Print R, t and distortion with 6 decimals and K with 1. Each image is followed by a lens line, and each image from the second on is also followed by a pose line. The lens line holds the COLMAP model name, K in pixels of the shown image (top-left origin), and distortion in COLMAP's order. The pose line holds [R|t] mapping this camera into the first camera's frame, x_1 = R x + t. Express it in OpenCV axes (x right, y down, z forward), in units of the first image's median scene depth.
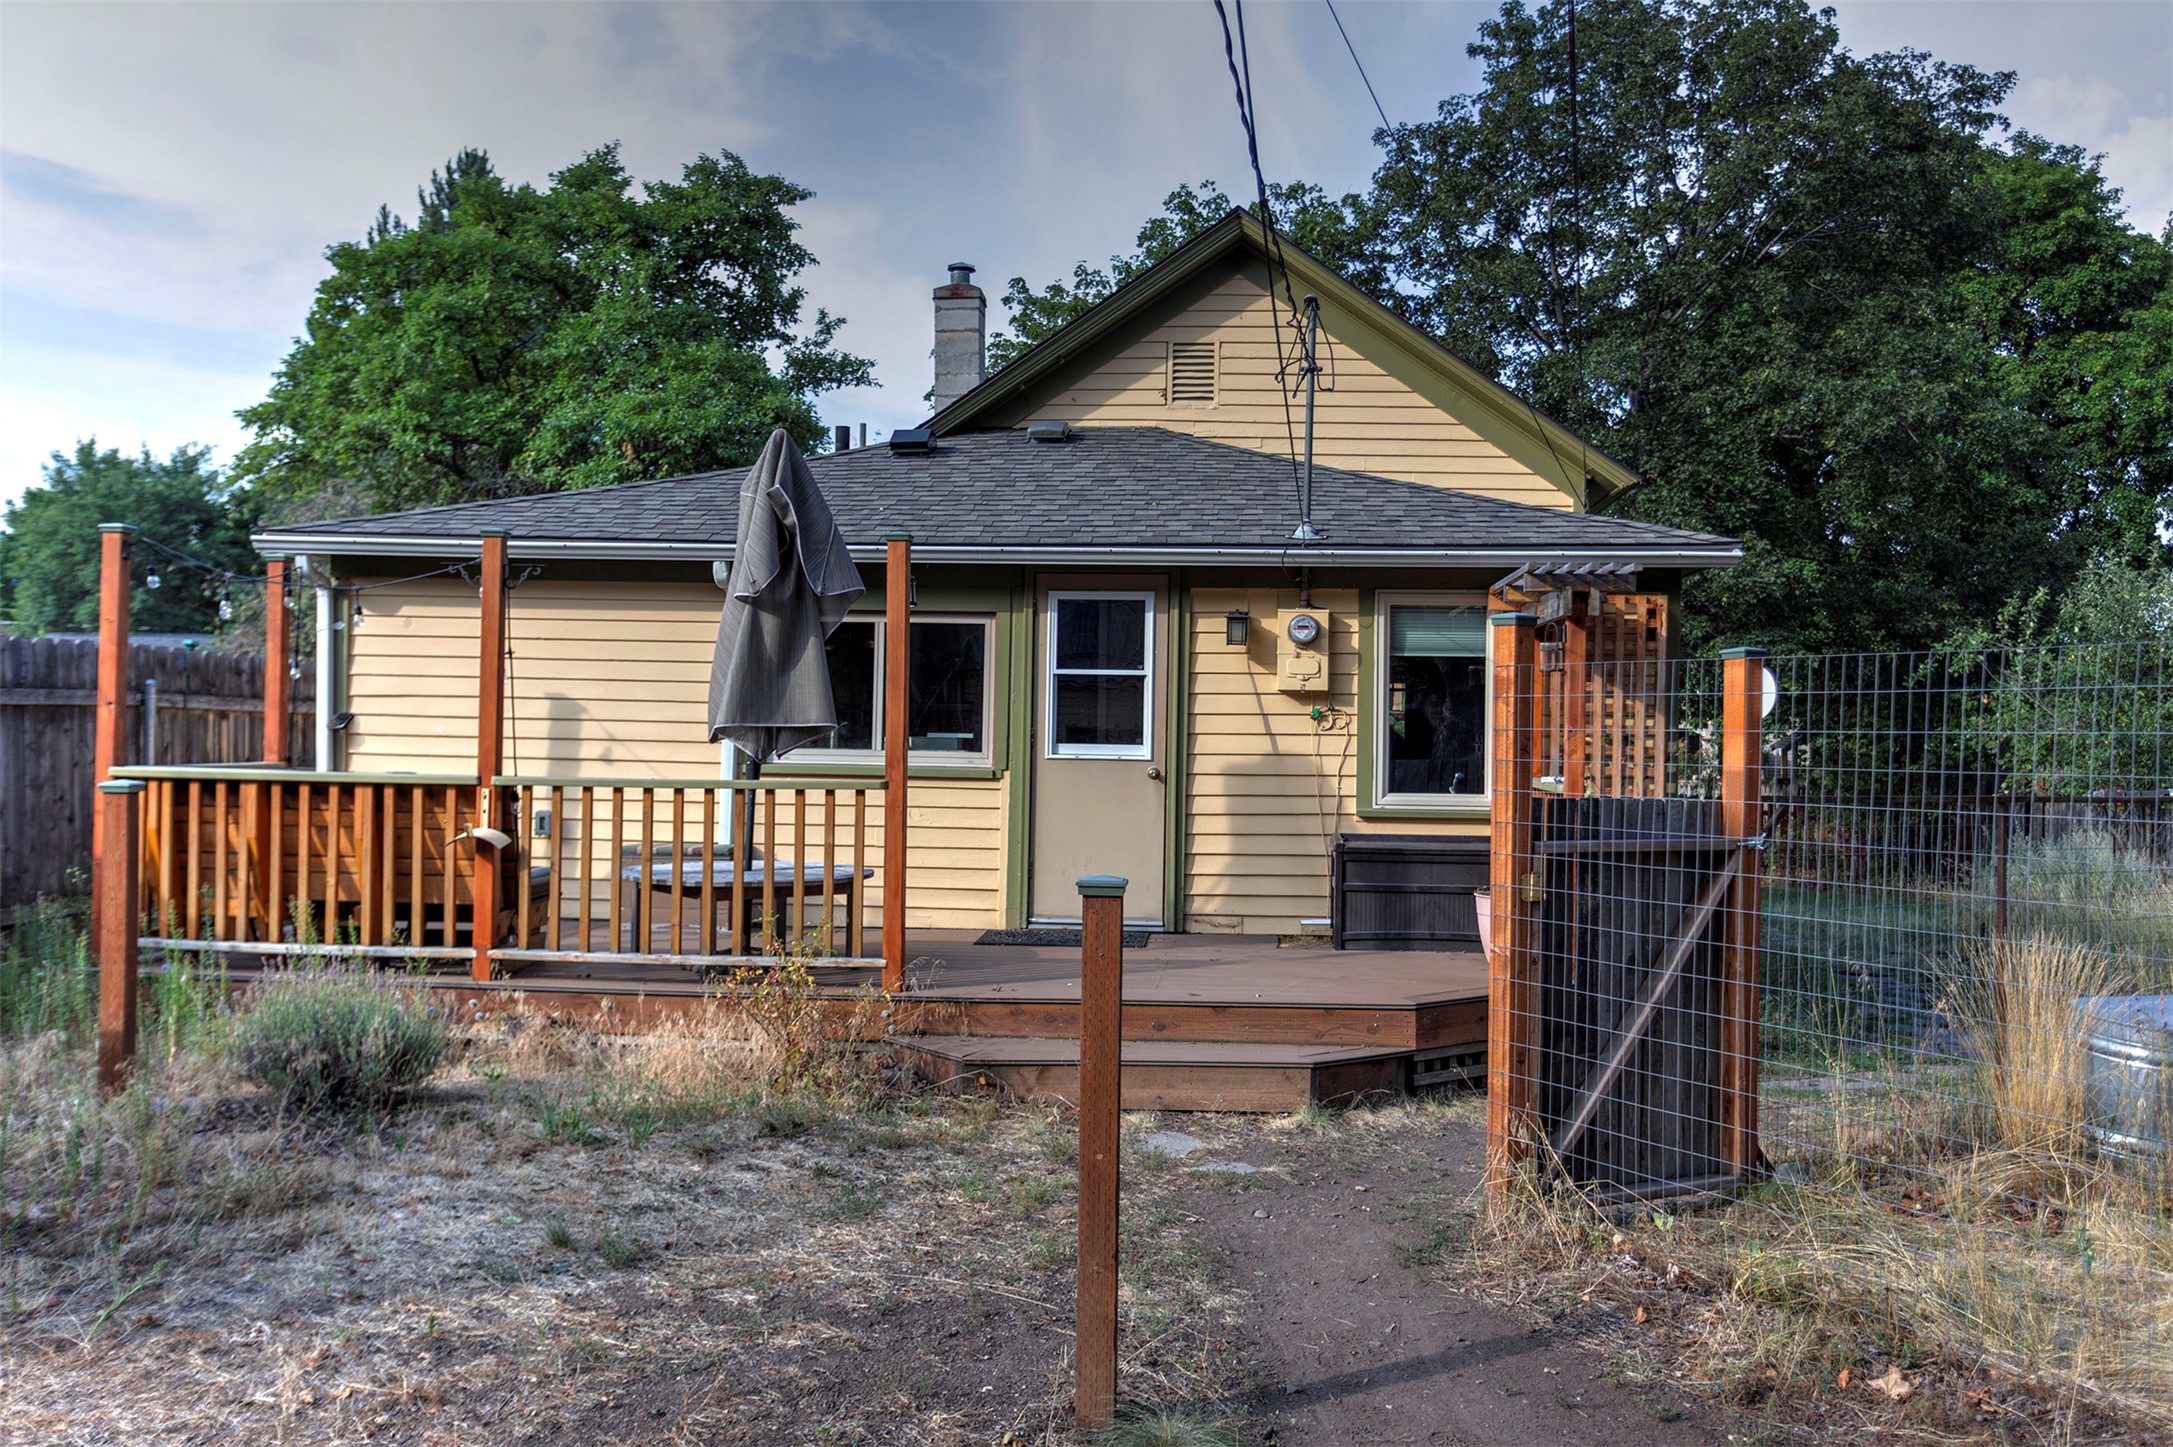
lens RADIAL K [[1855.4, 0, 1089.6], [0, 1855.4, 680.3], [0, 0, 1]] dist [0.004595, 0.002256]
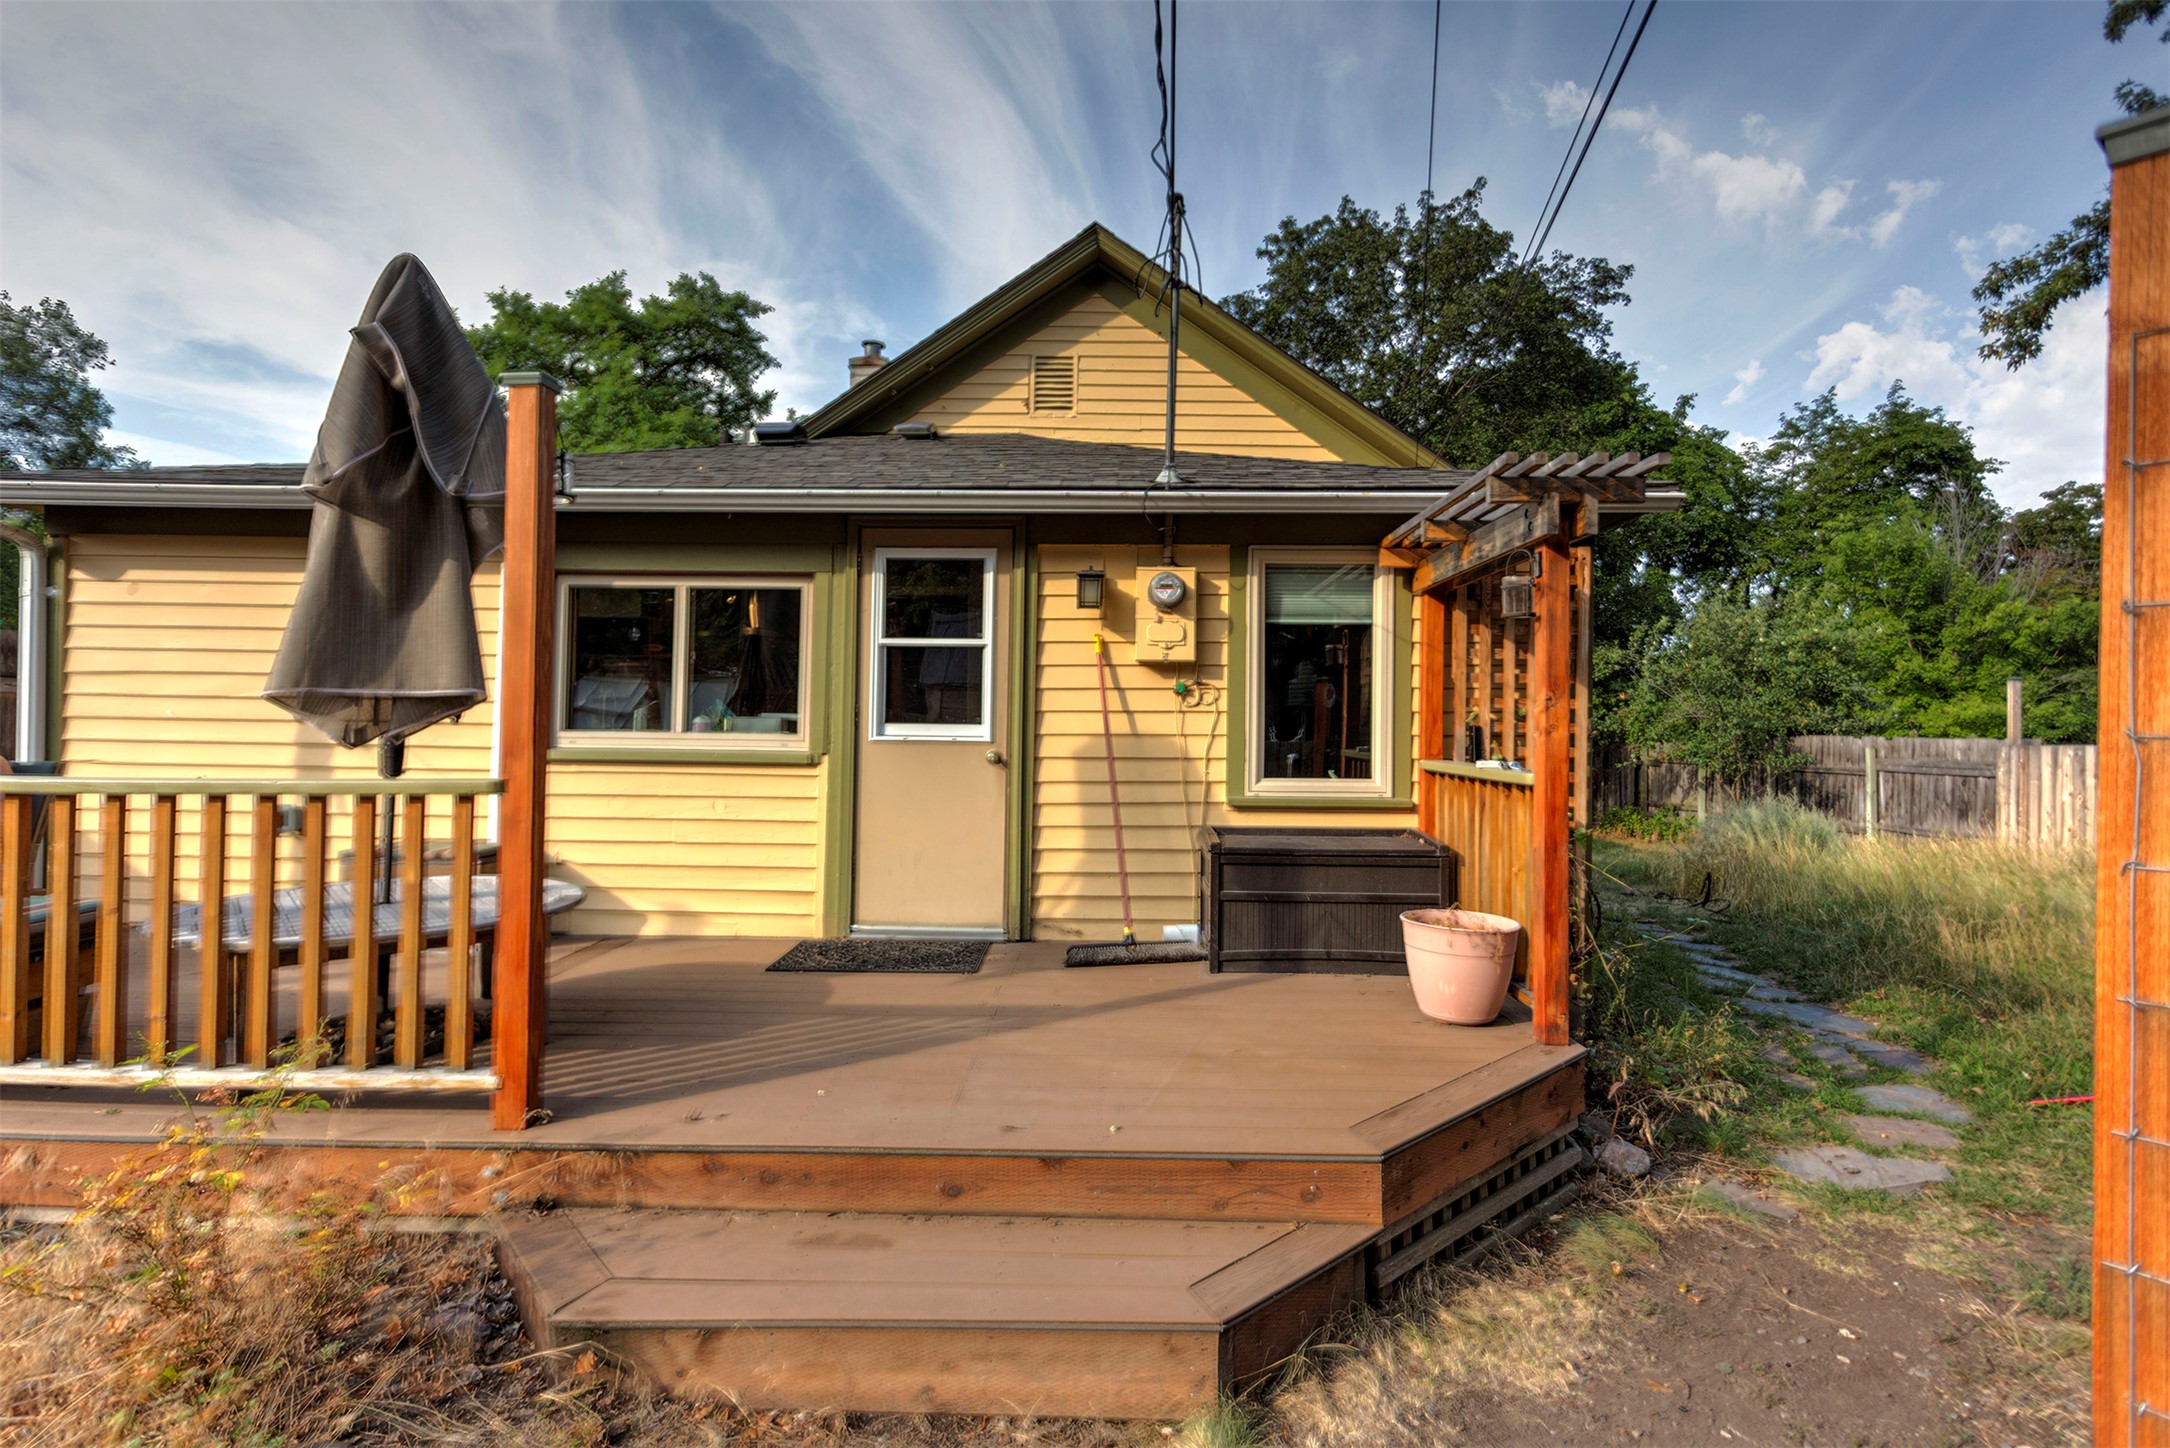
lens RADIAL K [[1033.6, 0, 1078.2], [0, 1033.6, 718.4], [0, 0, 1]] dist [-0.000072, 0.000502]
pose [[0.998418, -0.004035, 0.056077, 0.046391], [0.002921, 0.999797, 0.019941, 0.022228], [-0.056146, -0.019746, 0.998227, 0.514048]]
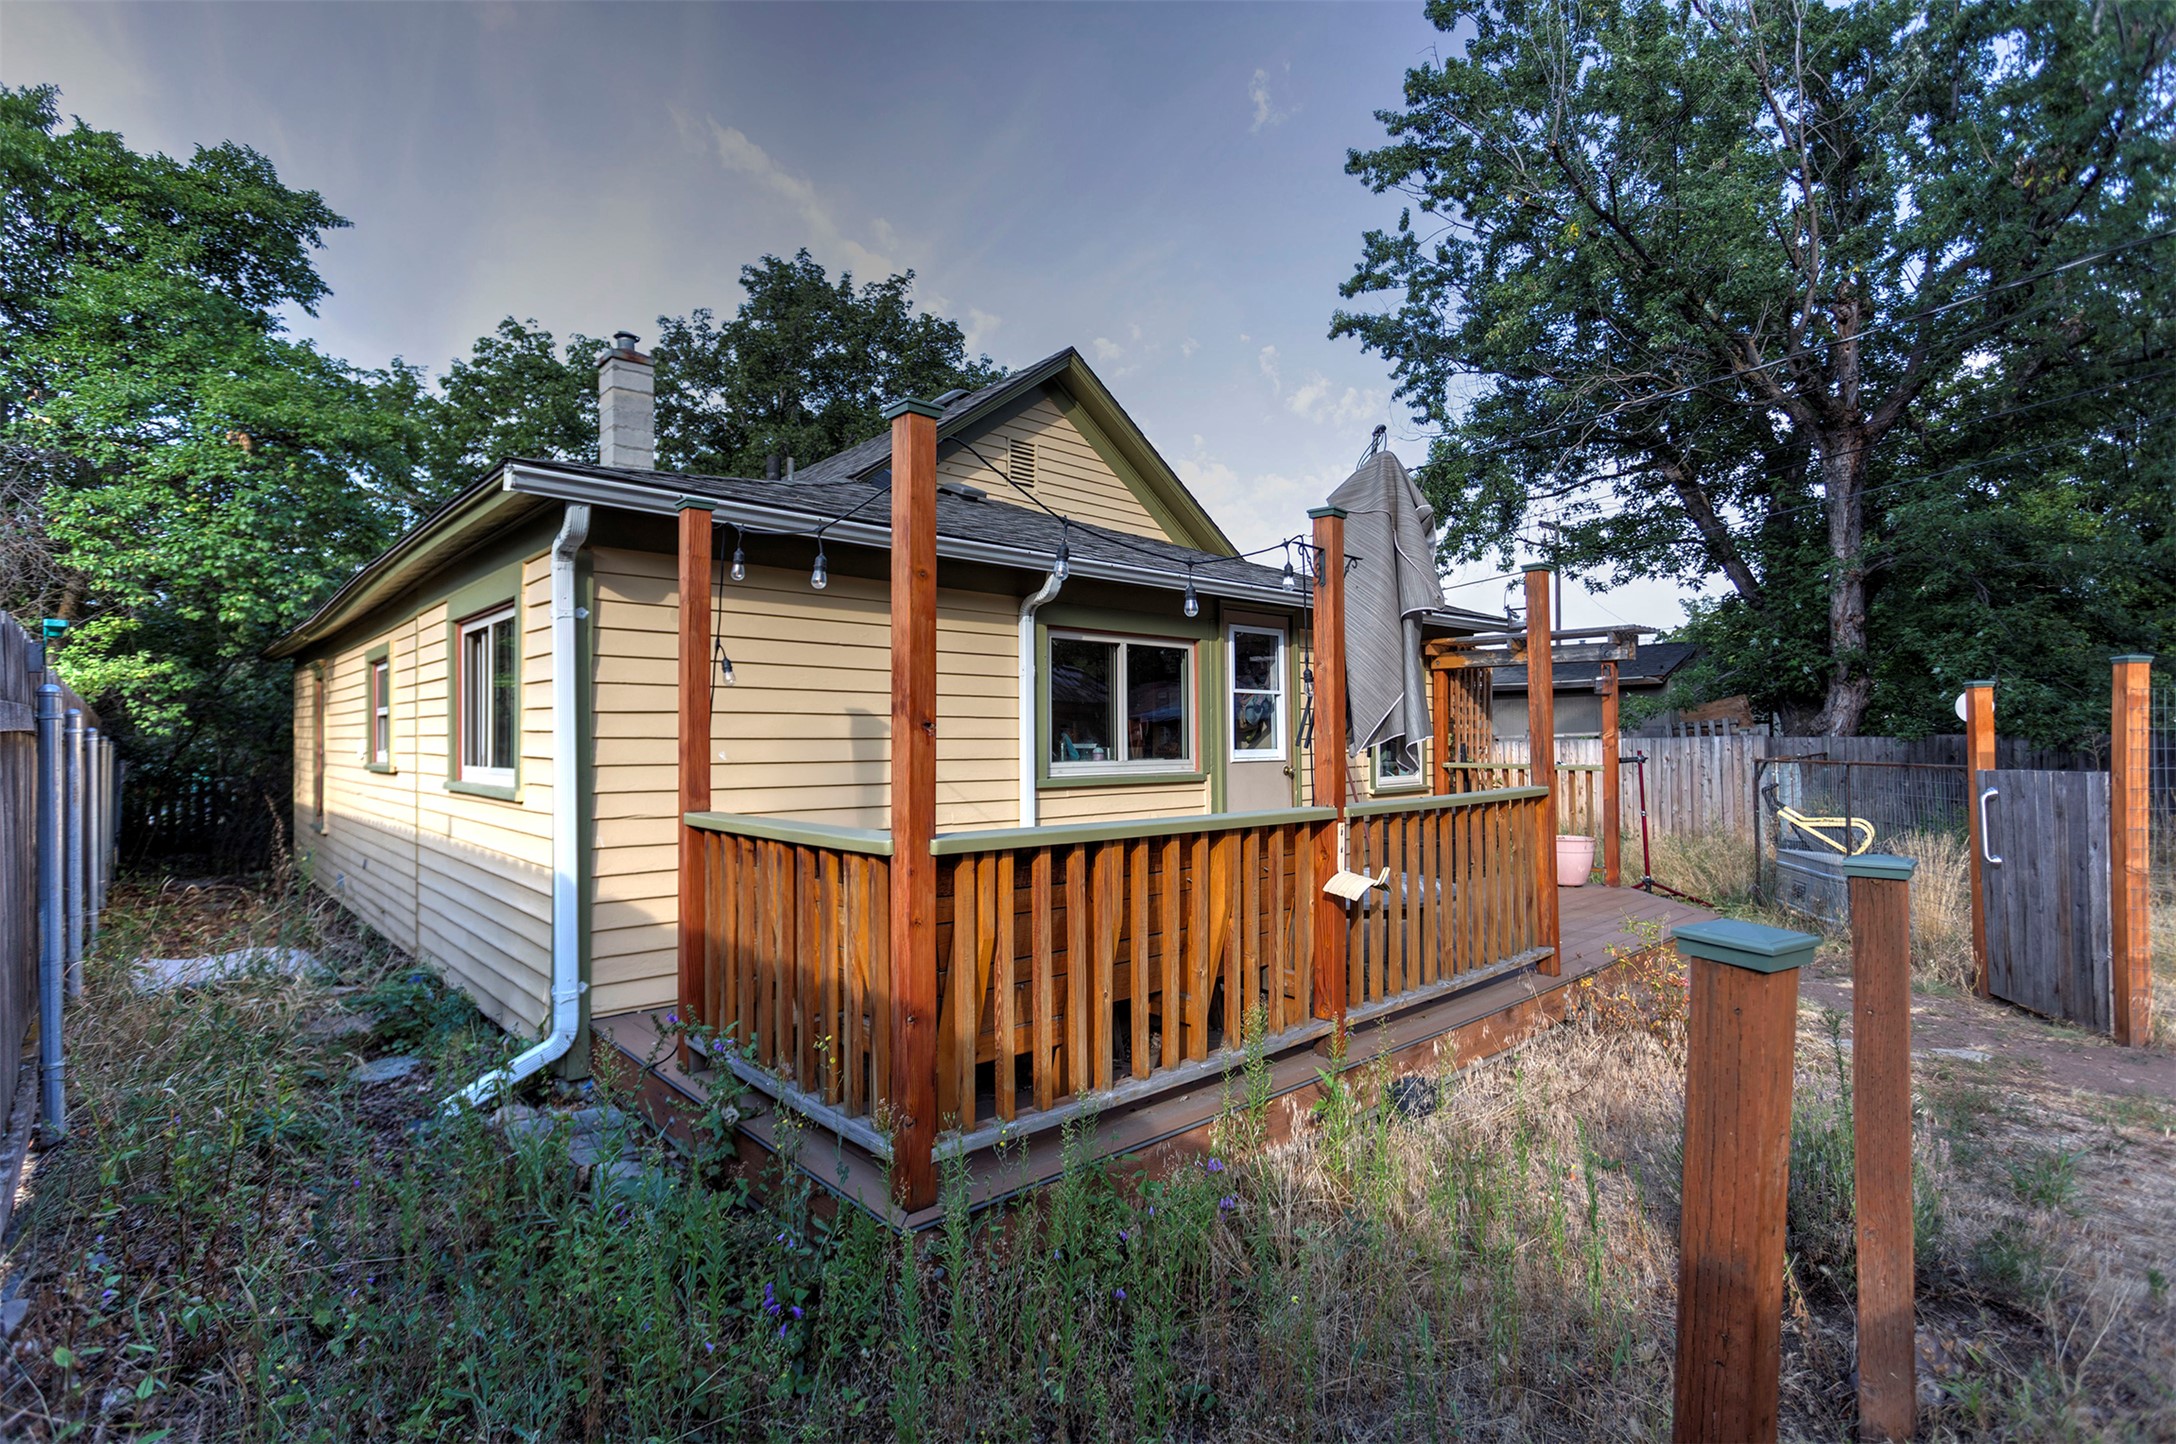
lens RADIAL K [[1023.9, 0, 1088.0], [0, 1023.9, 722.0], [0, 0, 1]] dist [-0.001976, -0.000087]
pose [[0.671445, -0.009097, 0.740999, -0.589058], [-0.004218, 0.999862, 0.016097, 0.005380], [-0.741042, -0.013934, 0.671314, 0.623834]]
